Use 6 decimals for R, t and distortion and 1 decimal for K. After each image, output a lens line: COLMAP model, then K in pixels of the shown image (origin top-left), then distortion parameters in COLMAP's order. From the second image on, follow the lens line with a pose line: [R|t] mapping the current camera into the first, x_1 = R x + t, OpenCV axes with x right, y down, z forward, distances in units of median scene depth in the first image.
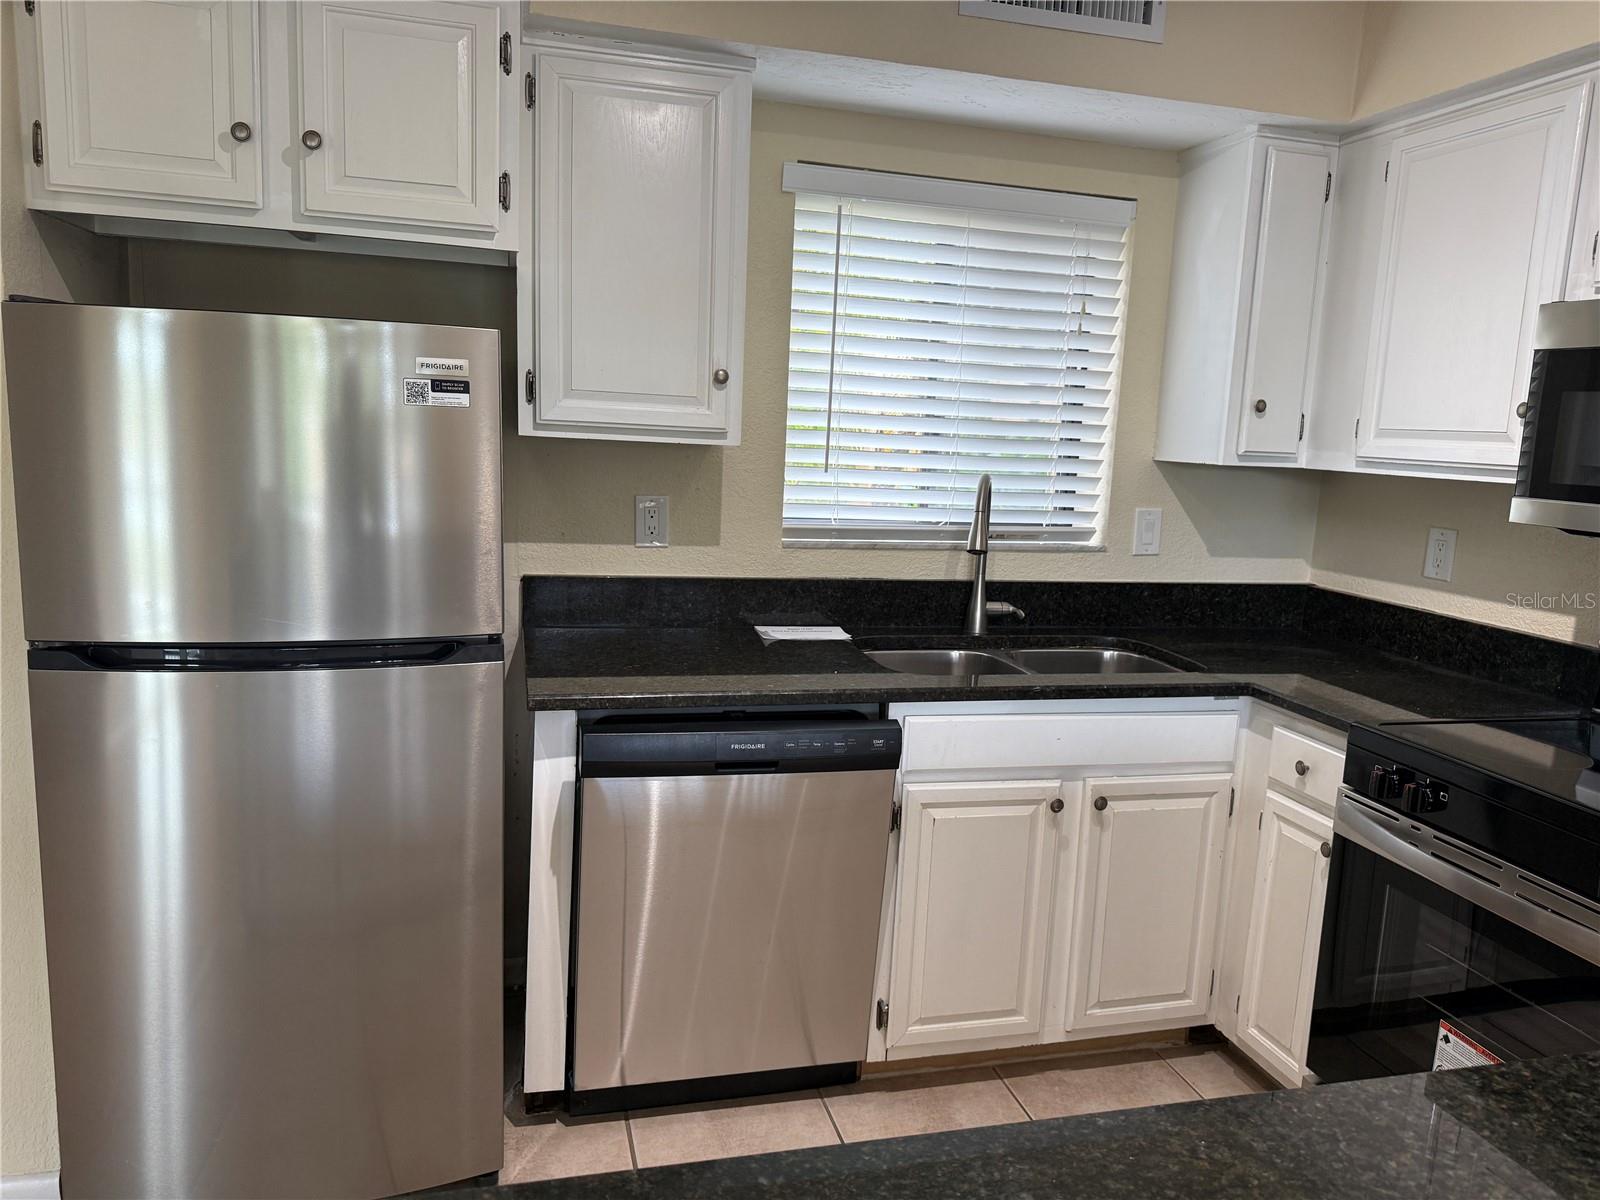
lens RADIAL K [[1117.4, 0, 799.3], [0, 1117.4, 600.3], [0, 0, 1]] dist [0.034346, -0.051889]
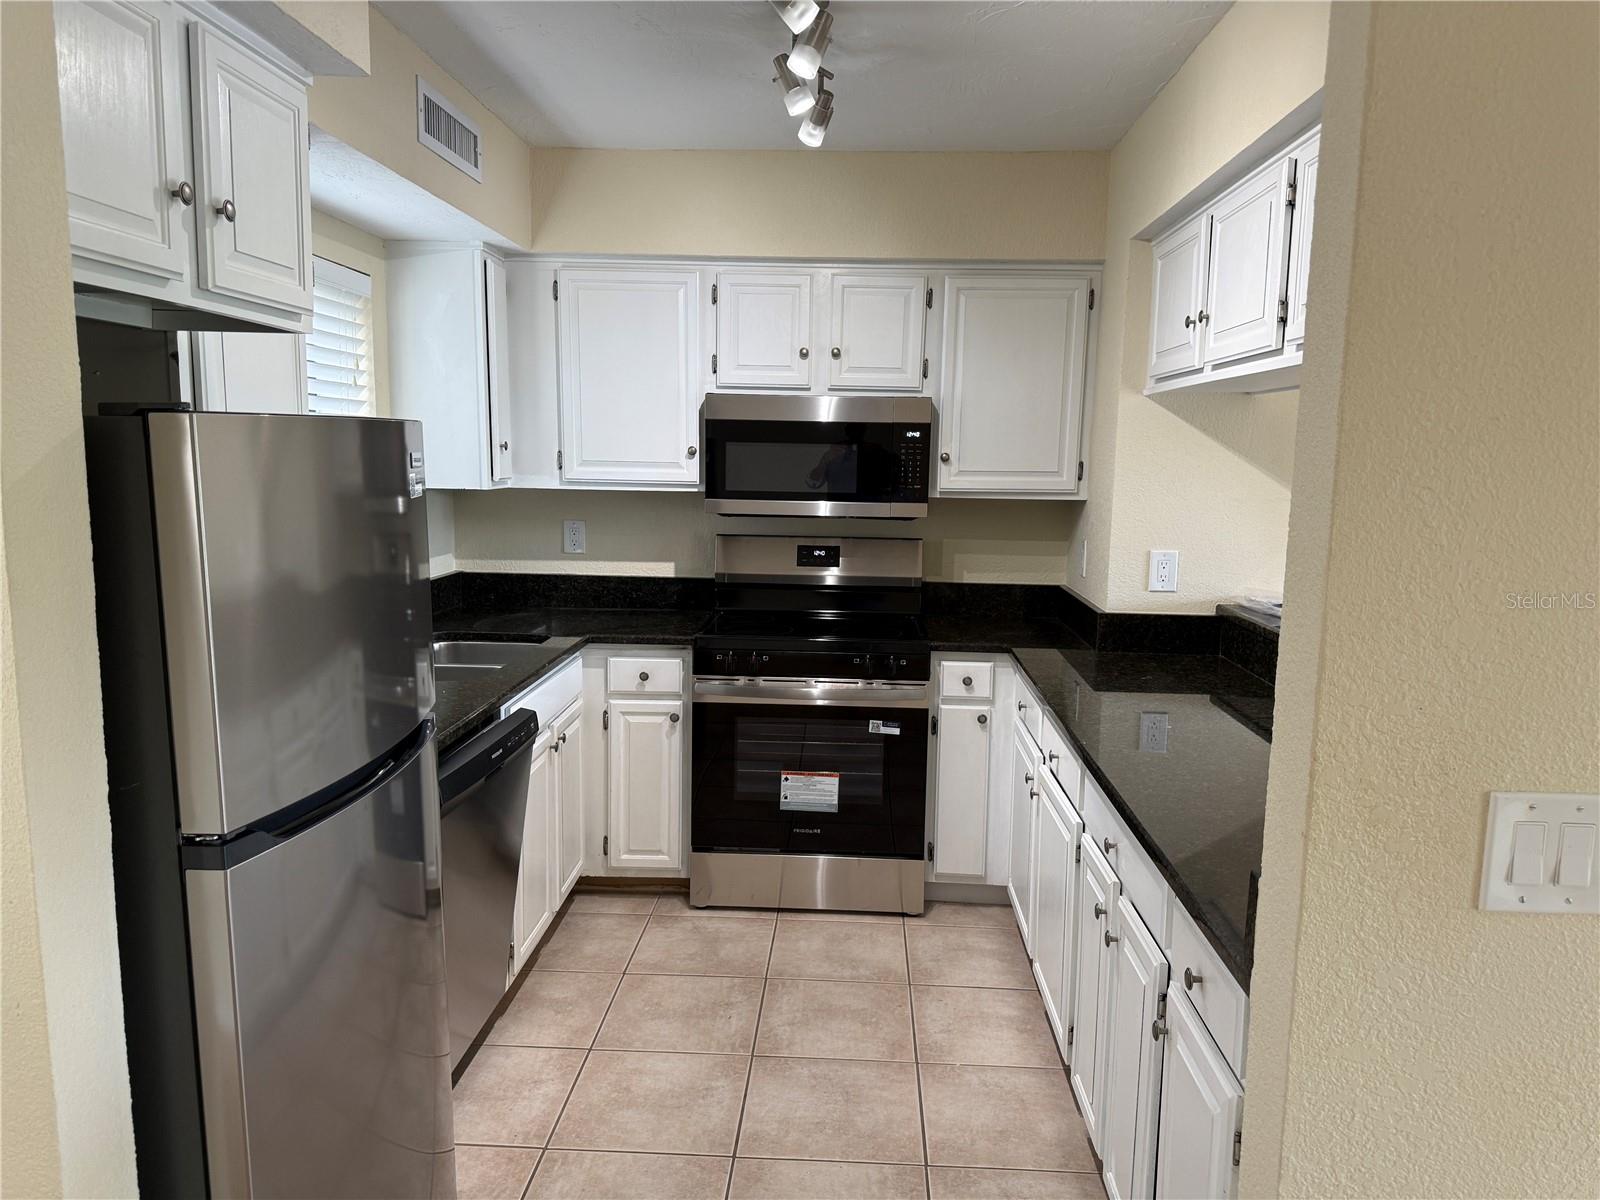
lens RADIAL K [[1117.4, 0, 805.3], [0, 1117.4, 627.2], [0, 0, 1]] dist [0.034346, -0.051889]
pose [[0.295362, -0.189132, 0.936478, -0.923858], [0.145046, 0.977724, 0.151715, -0.122961], [-0.944311, 0.091022, 0.316215, 0.252796]]
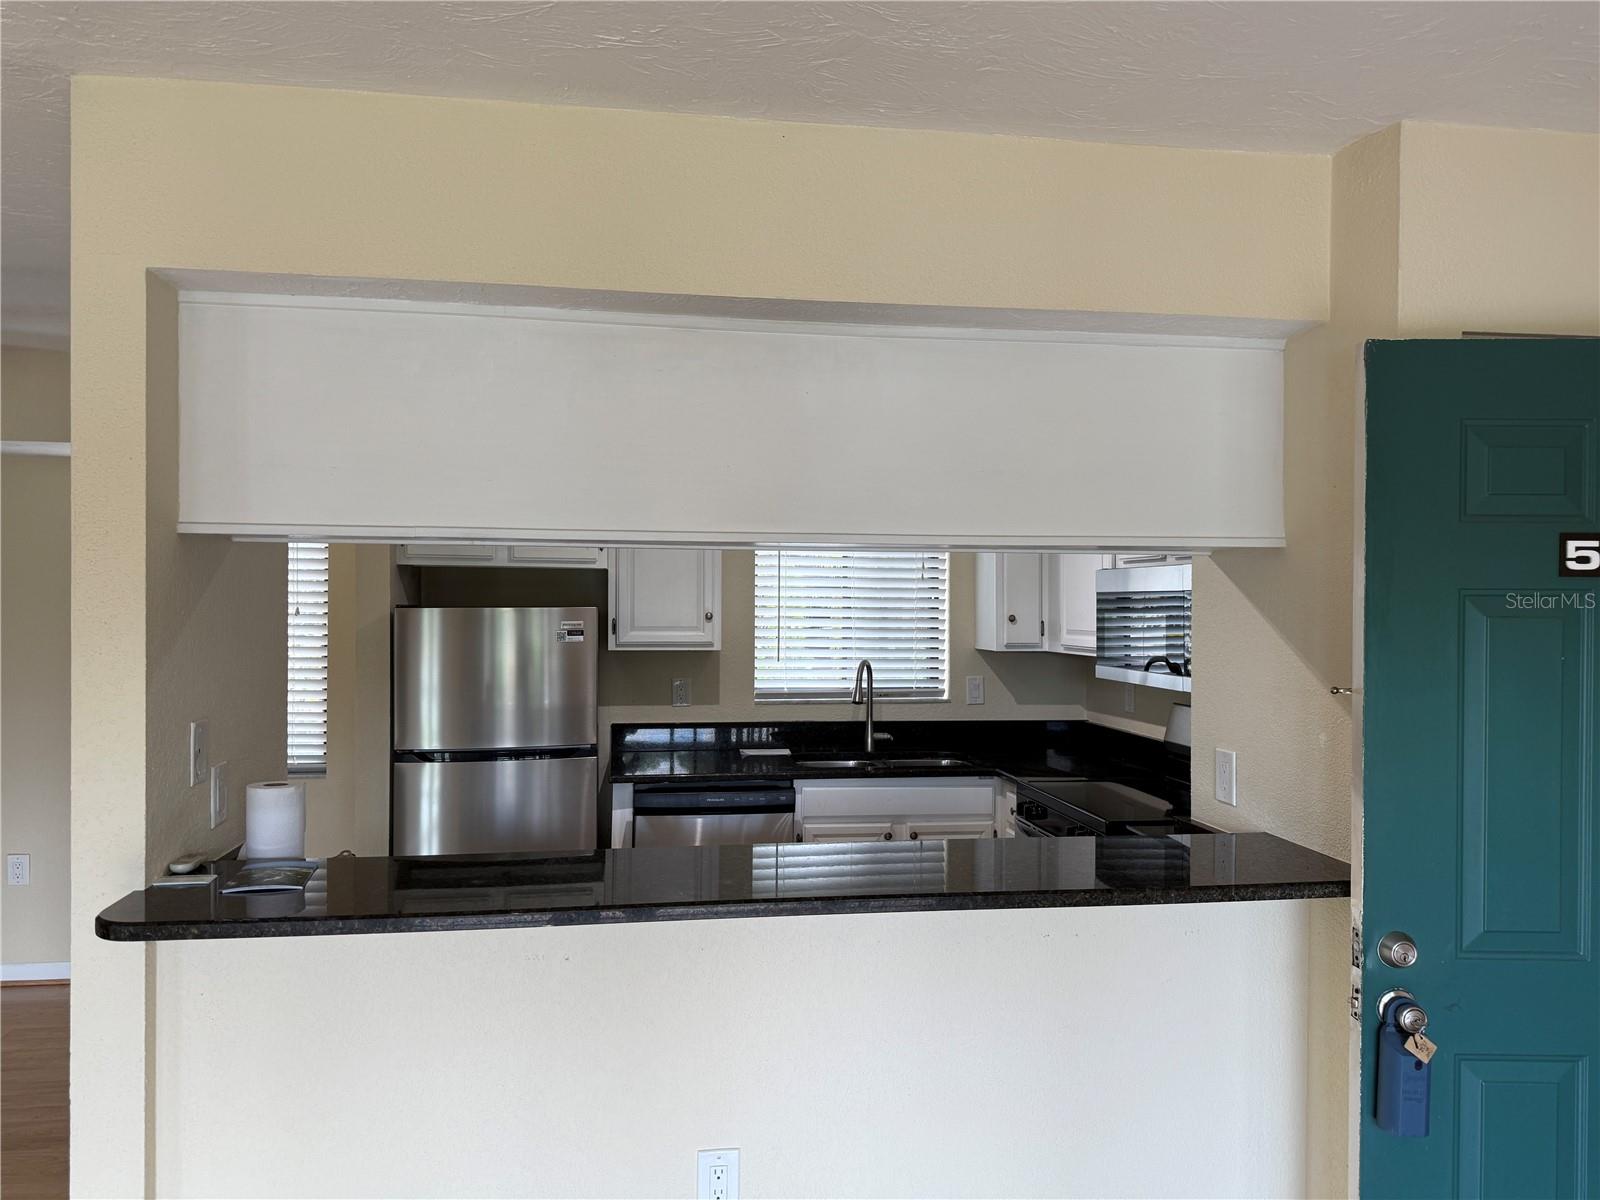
lens RADIAL K [[1117.4, 0, 806.0], [0, 1117.4, 603.6], [0, 0, 1]] dist [0.034346, -0.051889]
pose [[0.995277, -0.036467, -0.089969, 0.267347], [0.021759, 0.986982, -0.159350, 0.091853], [0.094609, 0.156640, 0.983114, -0.885627]]
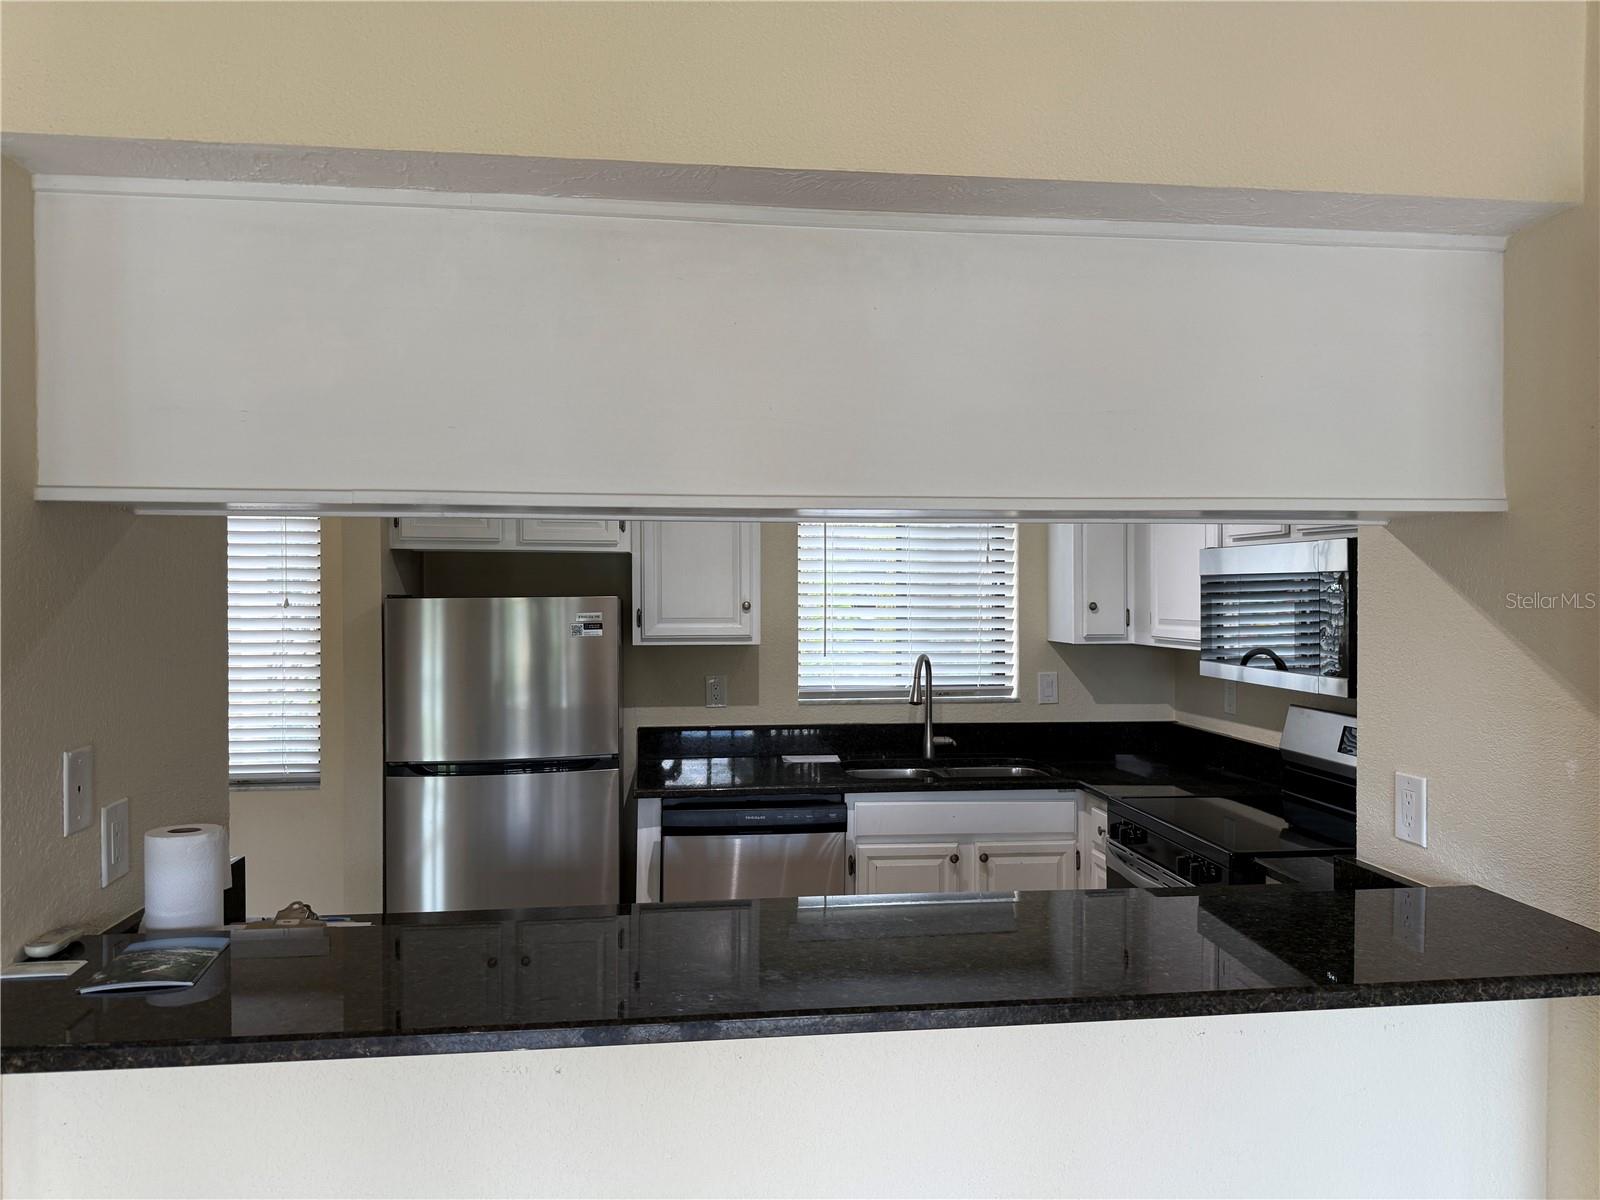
lens RADIAL K [[1117.4, 0, 800.2], [0, 1117.4, 592.2], [0, 0, 1]] dist [0.034346, -0.051889]
pose [[0.990824, -0.042796, -0.128206, 0.225883], [0.021947, 0.986902, -0.159820, 0.055199], [0.133366, 0.155540, 0.978785, -0.656919]]
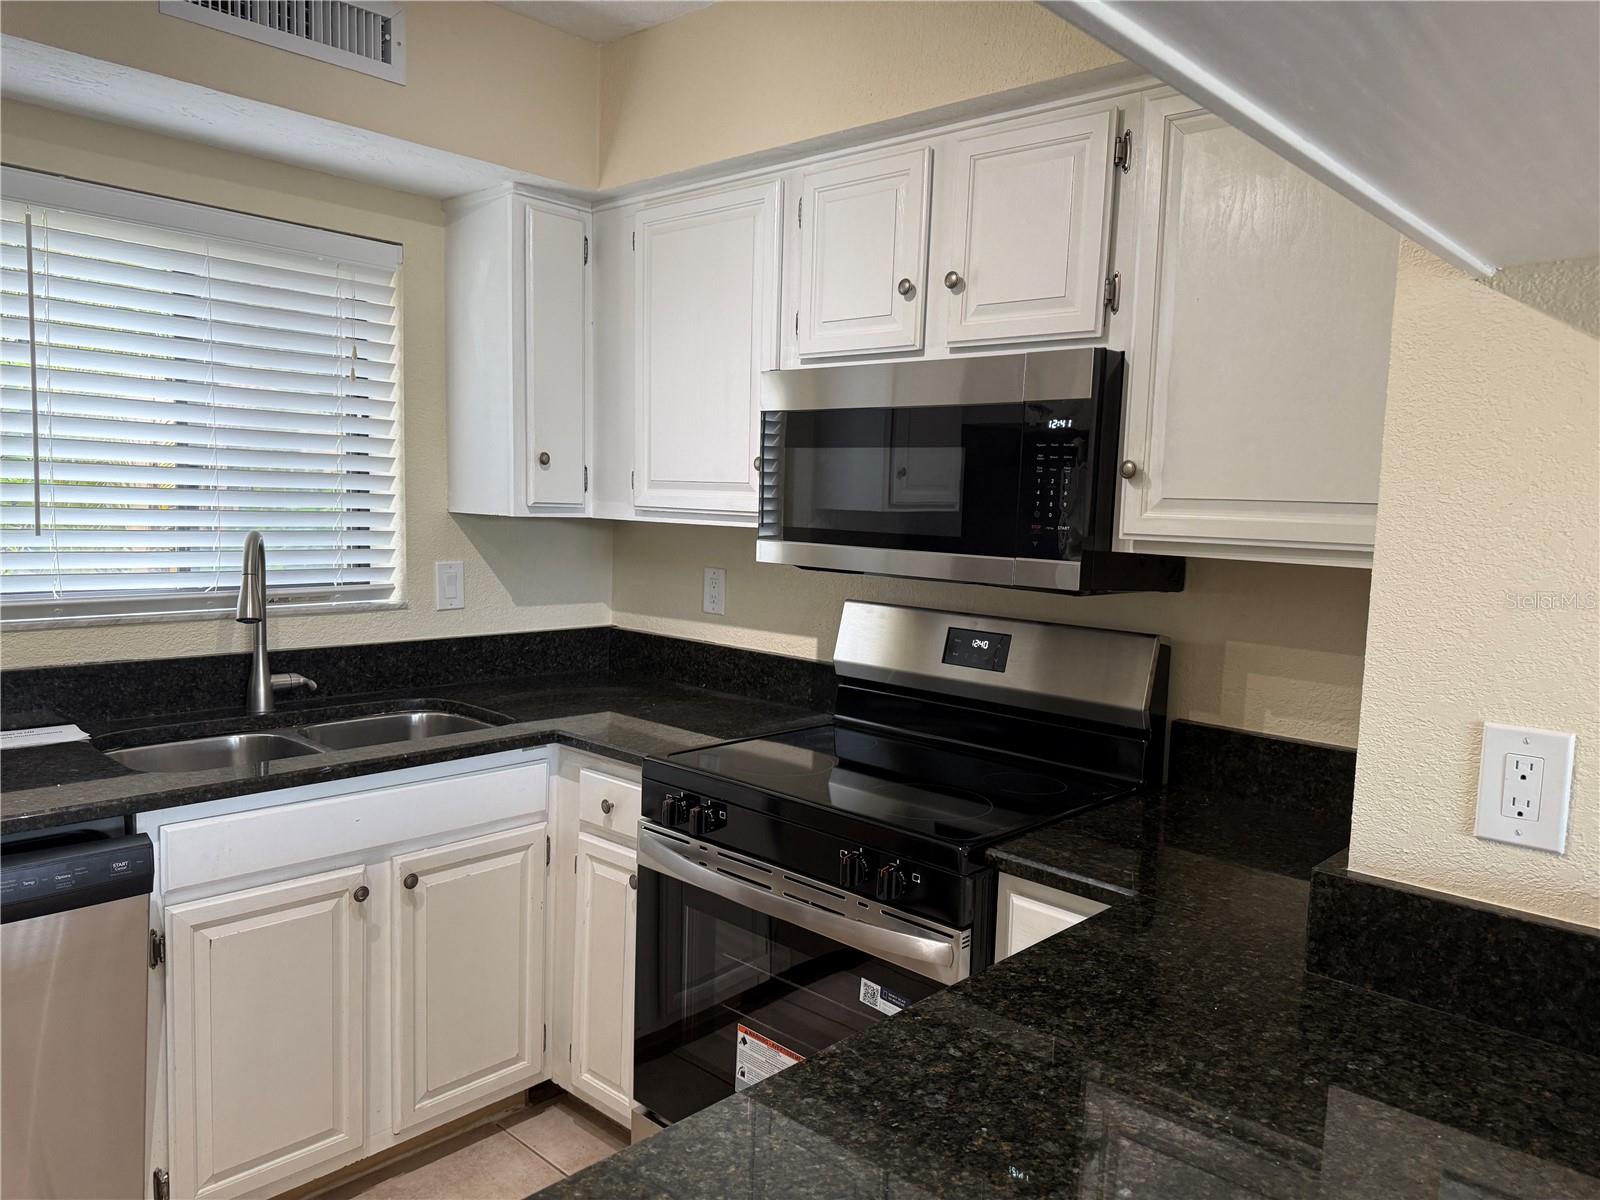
lens RADIAL K [[1117.4, 0, 803.3], [0, 1117.4, 608.9], [0, 0, 1]] dist [0.034346, -0.051889]
pose [[0.839189, -0.070497, 0.539251, 0.053467], [0.088318, 0.996066, -0.007225, -0.008602], [-0.536620, 0.053689, 0.842114, 0.024435]]
